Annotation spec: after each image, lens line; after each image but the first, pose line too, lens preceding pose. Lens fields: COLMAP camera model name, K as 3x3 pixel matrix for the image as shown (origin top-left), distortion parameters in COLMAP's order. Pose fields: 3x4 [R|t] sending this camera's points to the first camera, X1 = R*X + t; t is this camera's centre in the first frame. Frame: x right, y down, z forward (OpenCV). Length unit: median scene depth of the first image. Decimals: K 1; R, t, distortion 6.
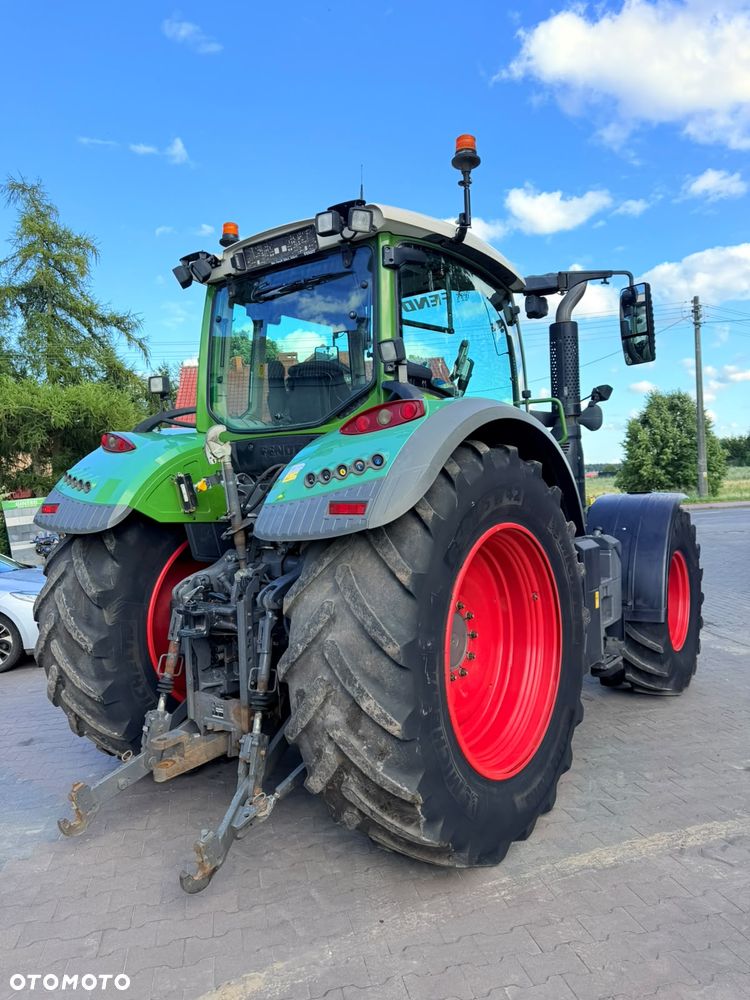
lens RADIAL K [[704.7, 0, 392.9], [0, 704.7, 516.3], [0, 0, 1]] dist [0.022495, -0.030791]
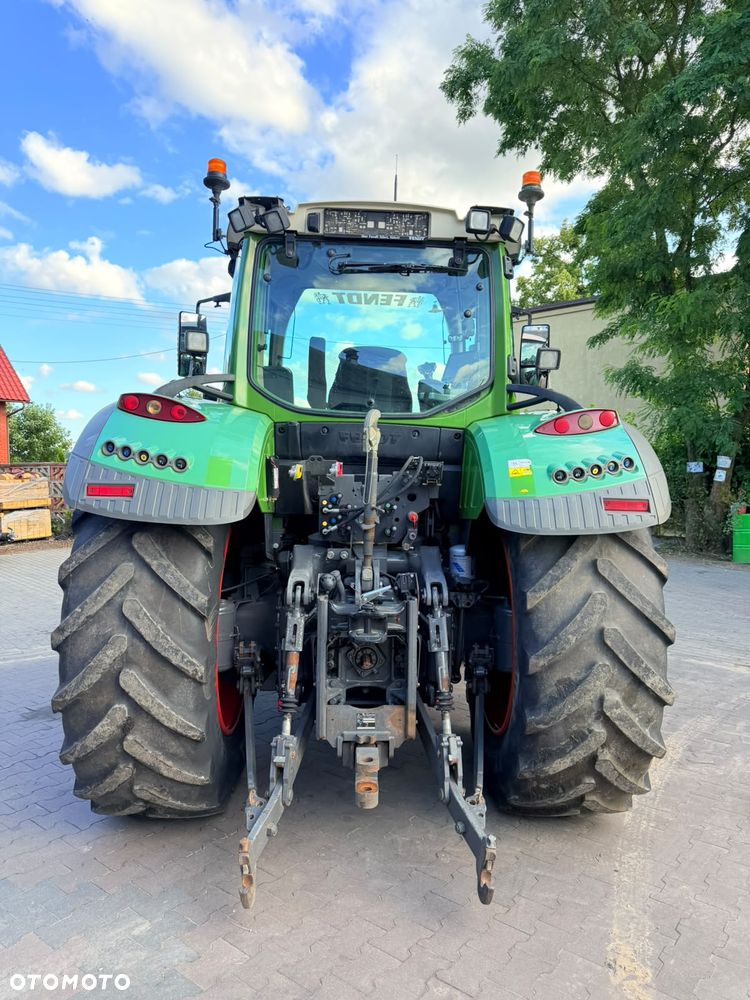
lens RADIAL K [[704.7, 0, 397.0], [0, 704.7, 517.7], [0, 0, 1]] dist [0.022495, -0.030791]
pose [[0.769627, 0.020075, 0.638178, -0.747785], [-0.032105, 0.999458, 0.007278, 0.003138], [-0.637686, -0.026090, 0.769854, 0.258233]]
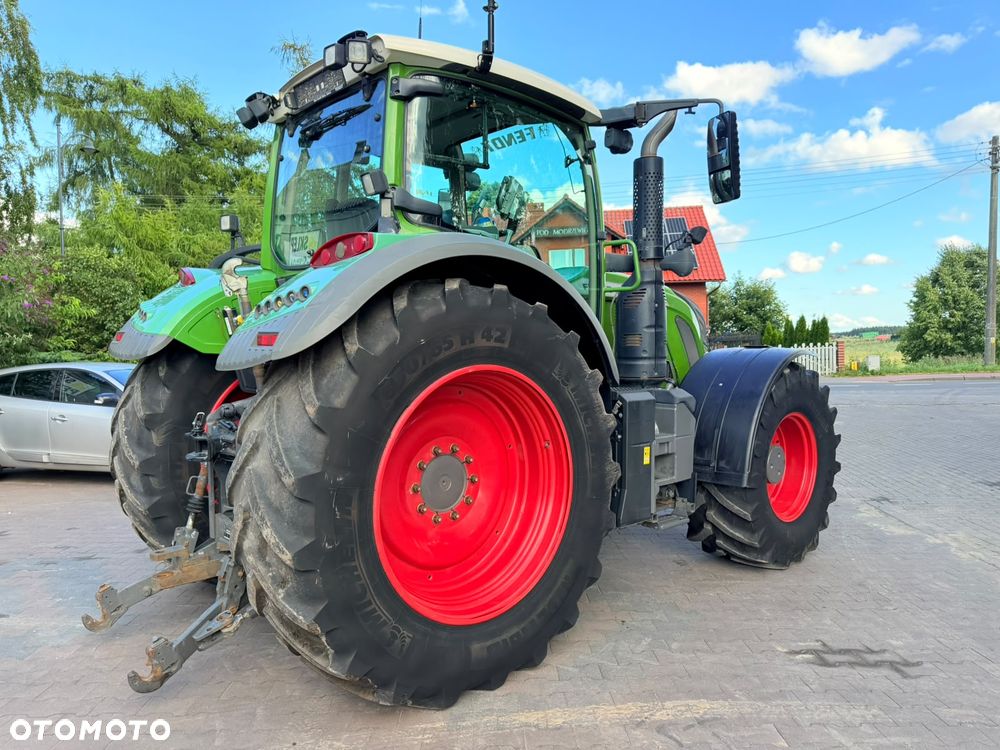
lens RADIAL K [[704.7, 0, 511.7], [0, 704.7, 397.7], [0, 0, 1]] dist [0.022495, -0.030791]
pose [[0.977941, 0.051635, -0.202399, 0.343882], [-0.043749, 0.998106, 0.043252, 0.009673], [0.204249, -0.033443, 0.978348, 0.056700]]
